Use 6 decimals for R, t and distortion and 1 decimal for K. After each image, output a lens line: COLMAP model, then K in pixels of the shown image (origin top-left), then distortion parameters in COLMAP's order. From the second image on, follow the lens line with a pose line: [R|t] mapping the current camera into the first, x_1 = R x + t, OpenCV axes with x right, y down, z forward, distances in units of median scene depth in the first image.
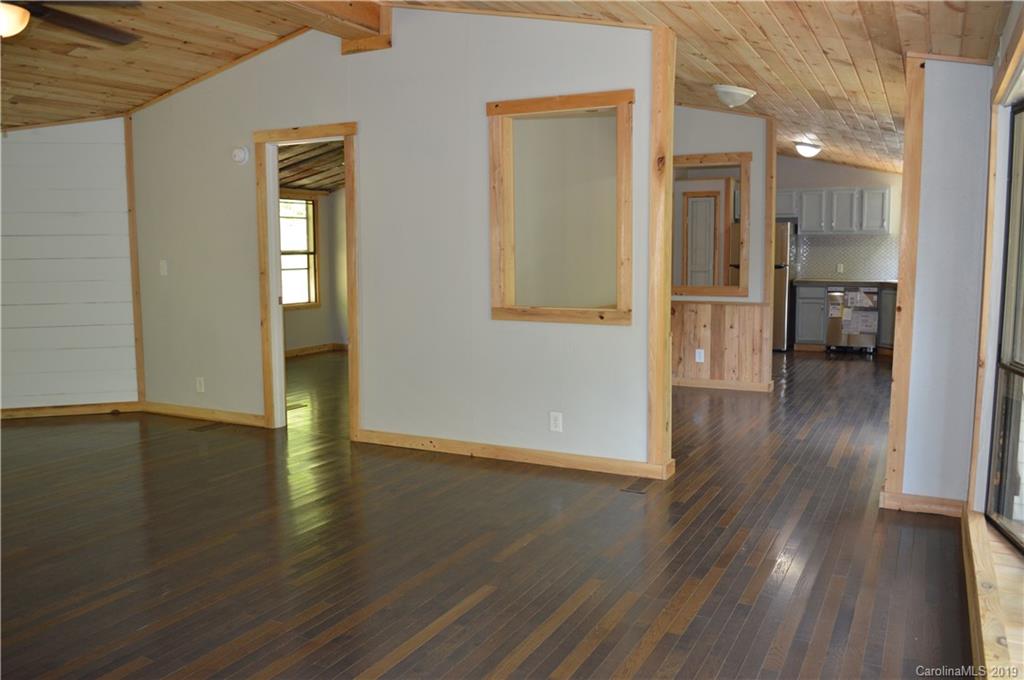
lens RADIAL K [[832.0, 0, 509.7], [0, 832.0, 338.7], [0, 0, 1]] dist [-0.060690, 0.000408]
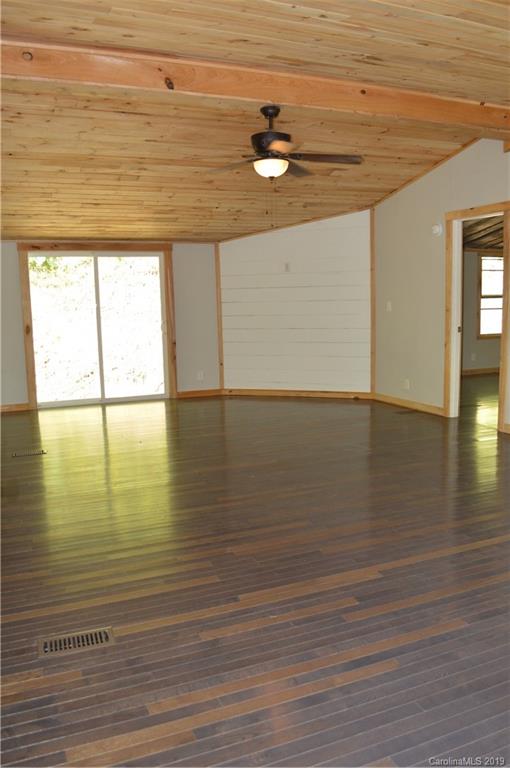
lens RADIAL K [[624.0, 0, 256.4], [0, 624.0, 380.5], [0, 0, 1]] dist [-0.060690, 0.000408]
pose [[0.778057, 0.070896, -0.624181, 0.115242], [-0.052089, 0.997471, 0.048364, 0.007917], [0.626031, -0.005117, 0.779782, -0.054733]]
